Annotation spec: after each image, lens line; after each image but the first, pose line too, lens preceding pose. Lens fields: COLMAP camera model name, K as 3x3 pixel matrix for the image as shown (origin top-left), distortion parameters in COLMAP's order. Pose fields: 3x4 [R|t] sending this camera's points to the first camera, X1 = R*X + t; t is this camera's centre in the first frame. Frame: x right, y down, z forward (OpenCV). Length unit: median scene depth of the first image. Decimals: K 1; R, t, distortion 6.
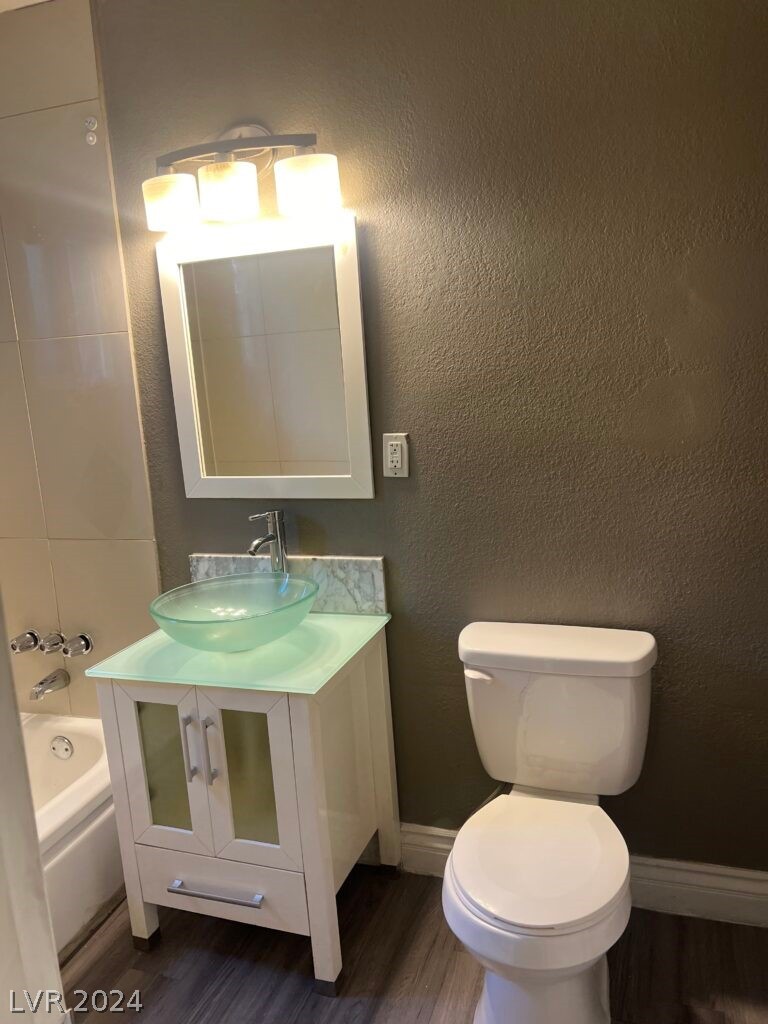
lens RADIAL K [[760.1, 0, 381.1], [0, 760.1, 516.4], [0, 0, 1]] dist [0.062531, -0.089069]
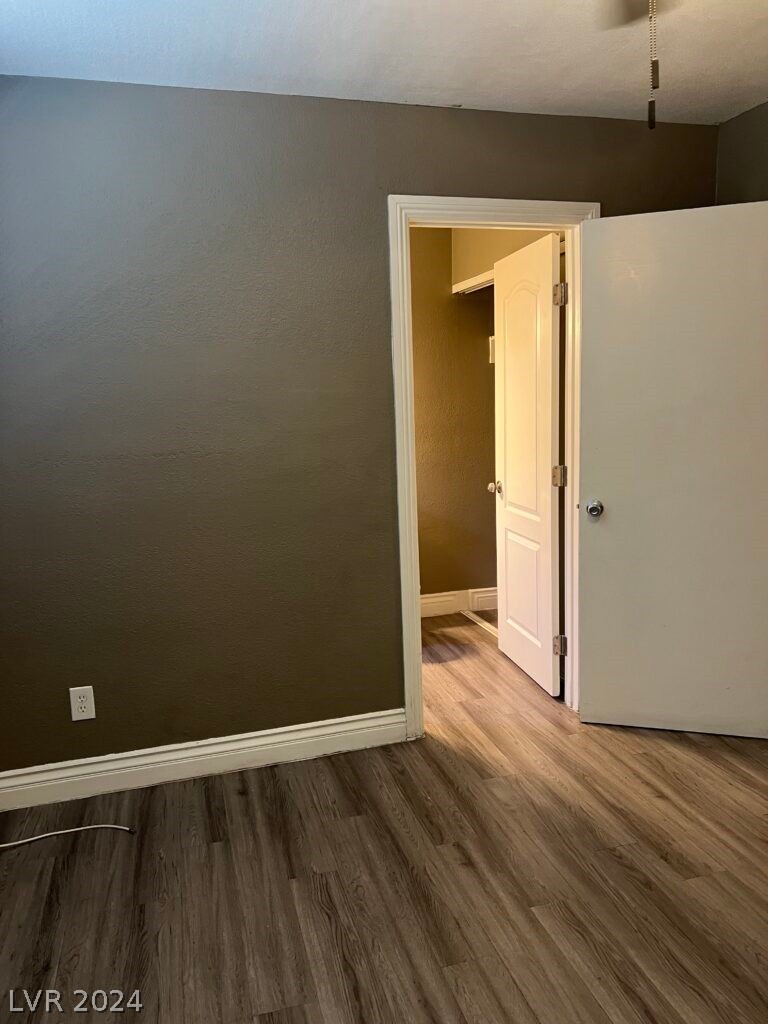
lens RADIAL K [[768.7, 0, 379.8], [0, 768.7, 507.0], [0, 0, 1]] dist [0.048505, -0.056375]
pose [[0.813735, -0.045659, 0.579440, -1.099303], [0.090791, 0.994658, -0.049126, 0.271307], [-0.574101, 0.092583, 0.813533, -0.972271]]
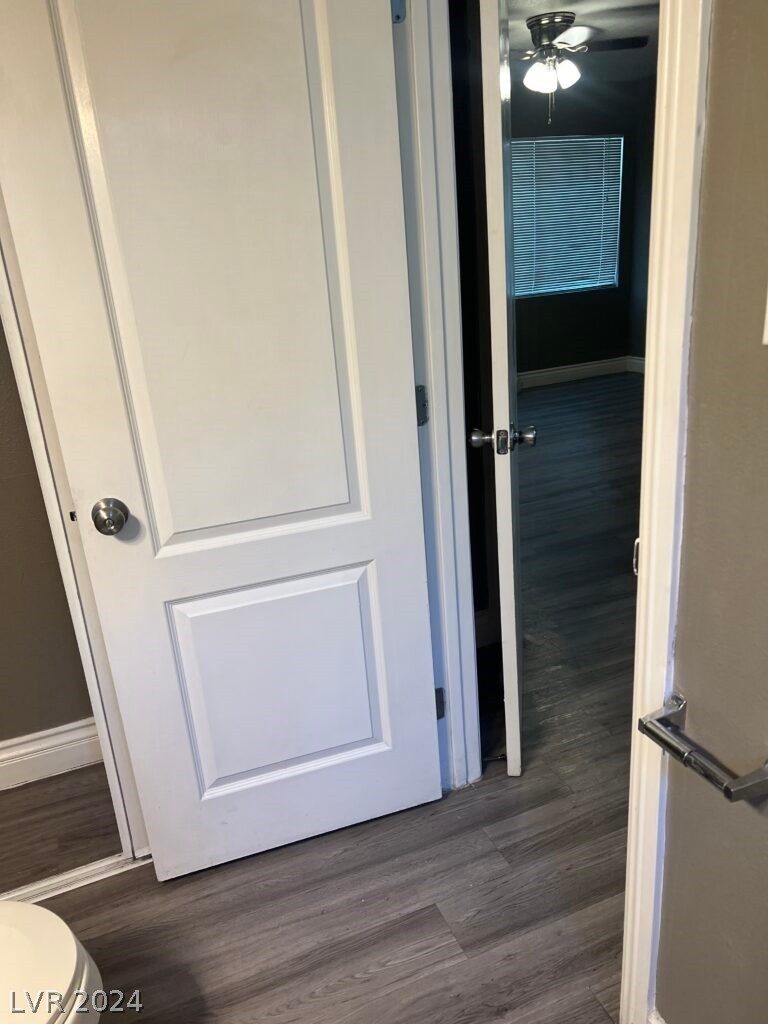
lens RADIAL K [[769.9, 0, 380.3], [0, 769.9, 513.8], [0, 0, 1]] dist [0.052134, -0.051793]
pose [[-0.659100, -0.143105, 0.738314, -0.398449], [0.254109, 0.881613, 0.397726, -0.086929], [-0.707824, 0.449754, -0.544707, 0.716548]]
